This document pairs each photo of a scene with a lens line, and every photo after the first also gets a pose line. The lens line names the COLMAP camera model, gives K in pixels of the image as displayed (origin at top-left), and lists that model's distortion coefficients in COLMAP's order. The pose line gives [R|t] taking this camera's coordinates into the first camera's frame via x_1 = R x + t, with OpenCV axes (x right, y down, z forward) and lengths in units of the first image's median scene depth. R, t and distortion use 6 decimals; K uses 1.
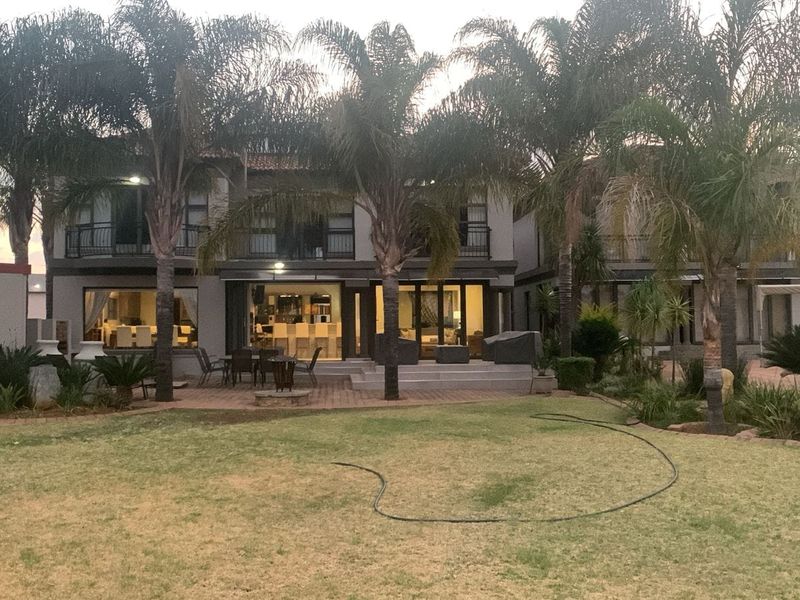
lens RADIAL K [[733.0, 0, 400.0], [0, 733.0, 300.0], [0, 0, 1]] dist [0.096996, -0.135987]
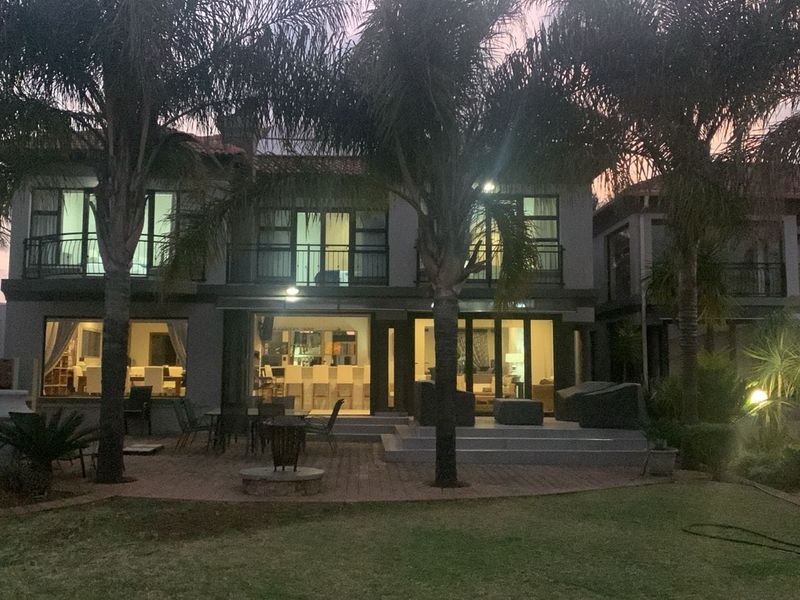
lens RADIAL K [[733.0, 0, 400.0], [0, 733.0, 300.0], [0, 0, 1]] dist [0.096996, -0.135987]
pose [[0.999299, 0.012365, -0.035345, -0.022179], [-0.014297, 0.998388, -0.054935, 0.003478], [0.034609, 0.055402, 0.997864, 0.224329]]
